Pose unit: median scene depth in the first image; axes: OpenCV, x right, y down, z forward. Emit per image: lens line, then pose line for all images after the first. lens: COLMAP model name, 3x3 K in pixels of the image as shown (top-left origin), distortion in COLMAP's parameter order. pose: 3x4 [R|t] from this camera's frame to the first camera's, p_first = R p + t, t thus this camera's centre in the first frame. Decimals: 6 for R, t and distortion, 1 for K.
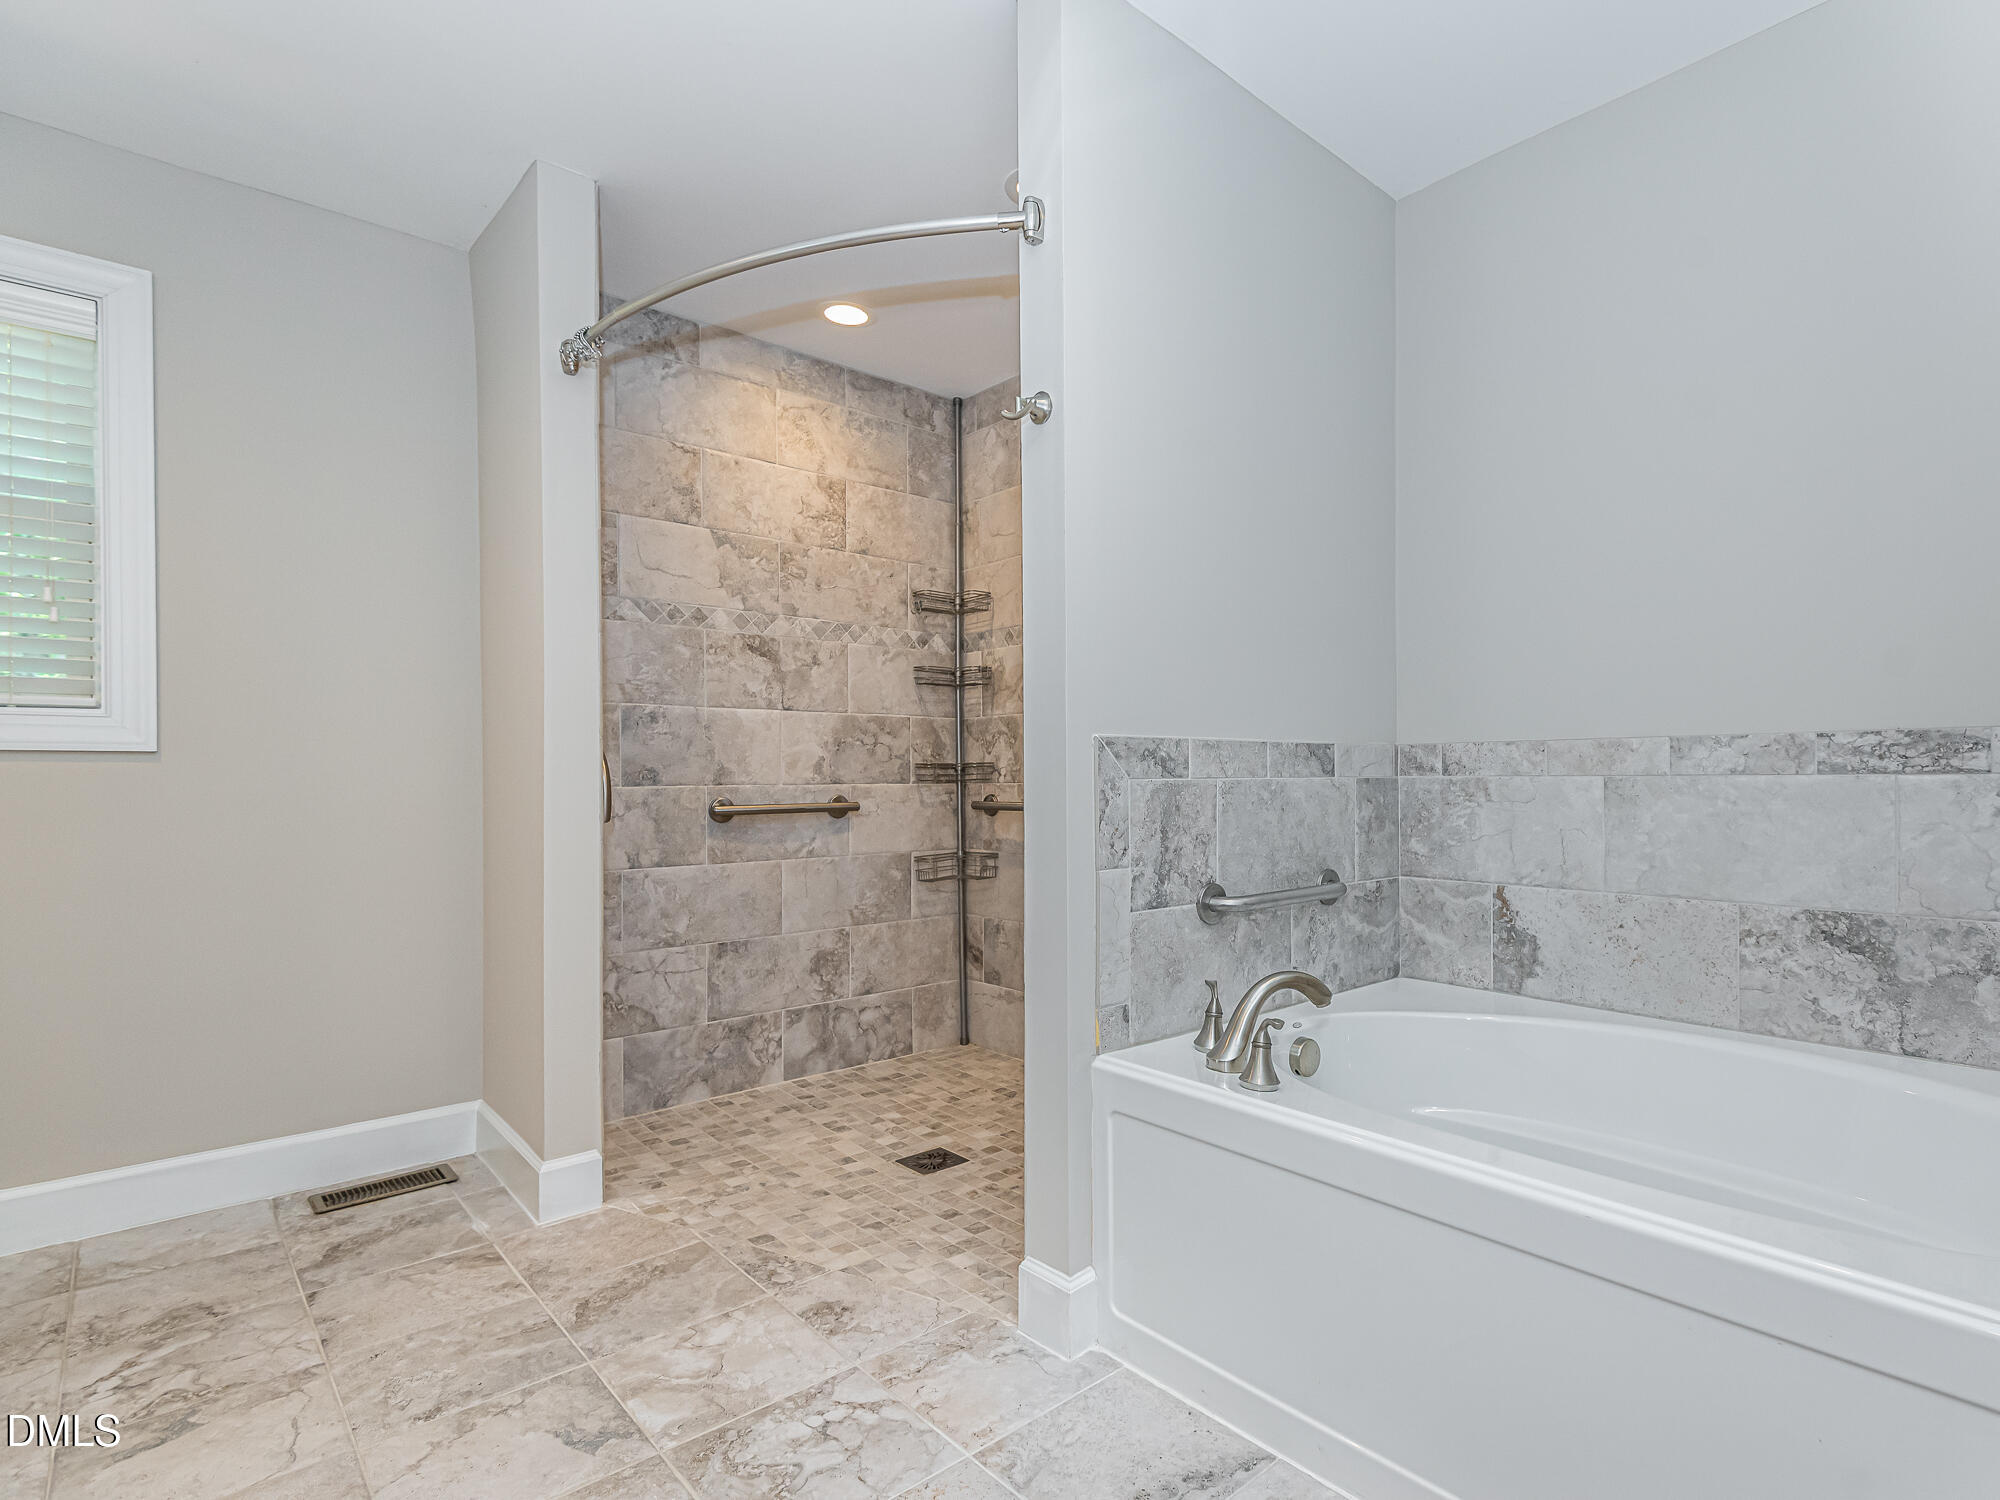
lens RADIAL K [[1022.2, 0, 1010.1], [0, 1022.2, 763.7], [0, 0, 1]] dist [0.035185, -0.022810]
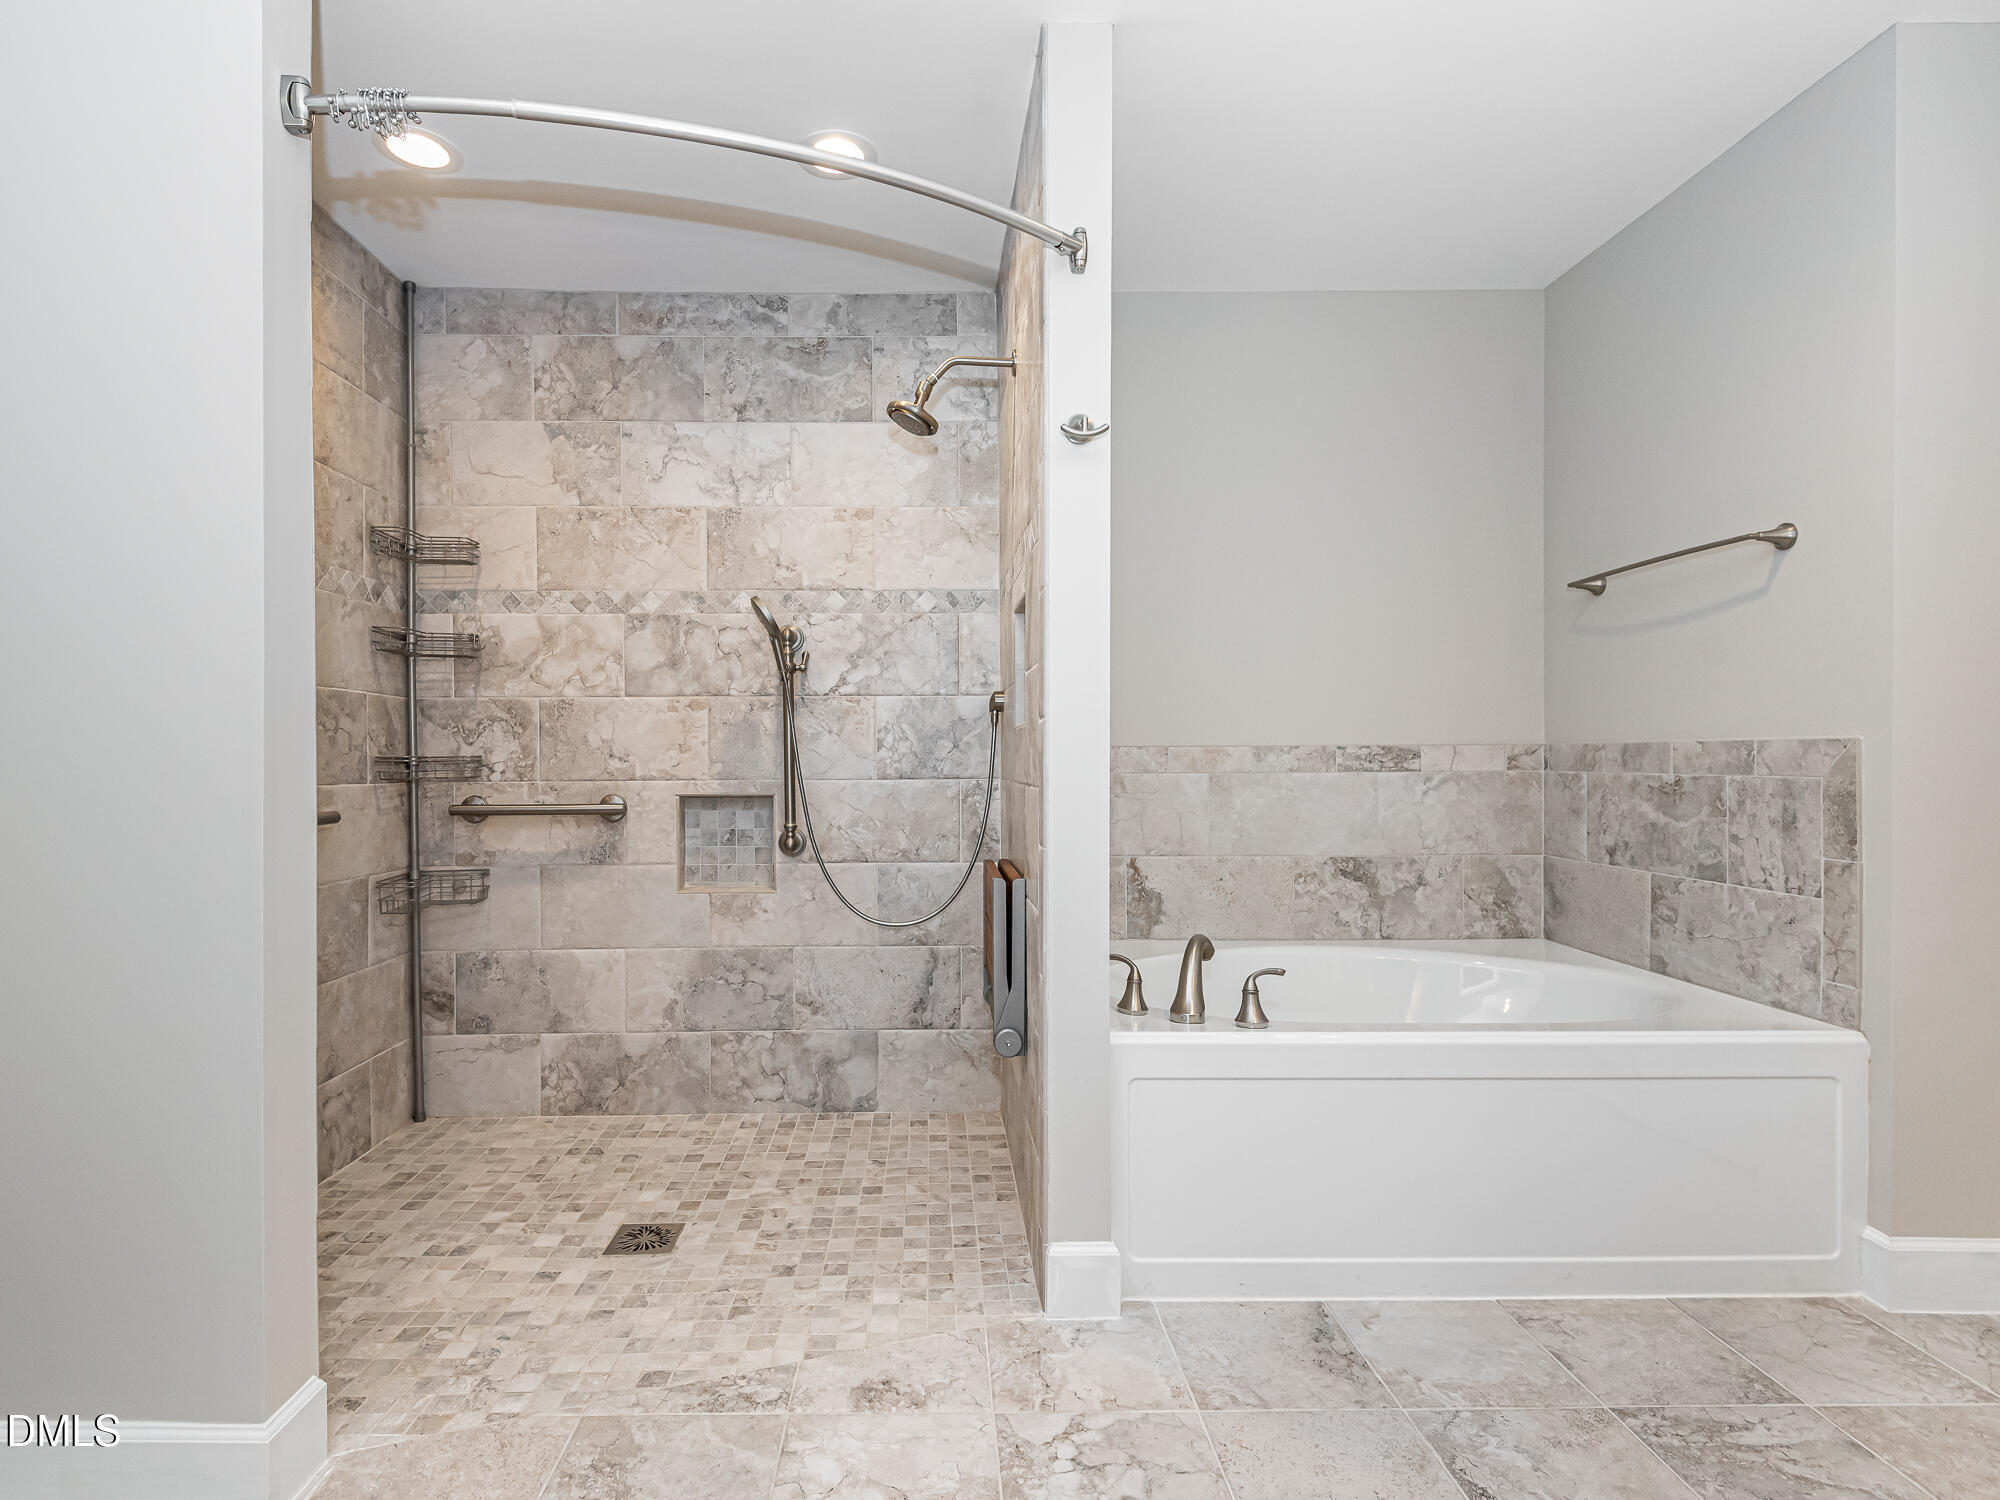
lens RADIAL K [[1022.2, 0, 1014.0], [0, 1022.2, 749.8], [0, 0, 1]] dist [0.035185, -0.022810]
pose [[0.659703, 0.013447, 0.751406, -0.357772], [-0.008829, 0.999910, -0.010142, -0.001667], [-0.751474, 0.000056, 0.659763, 0.158533]]
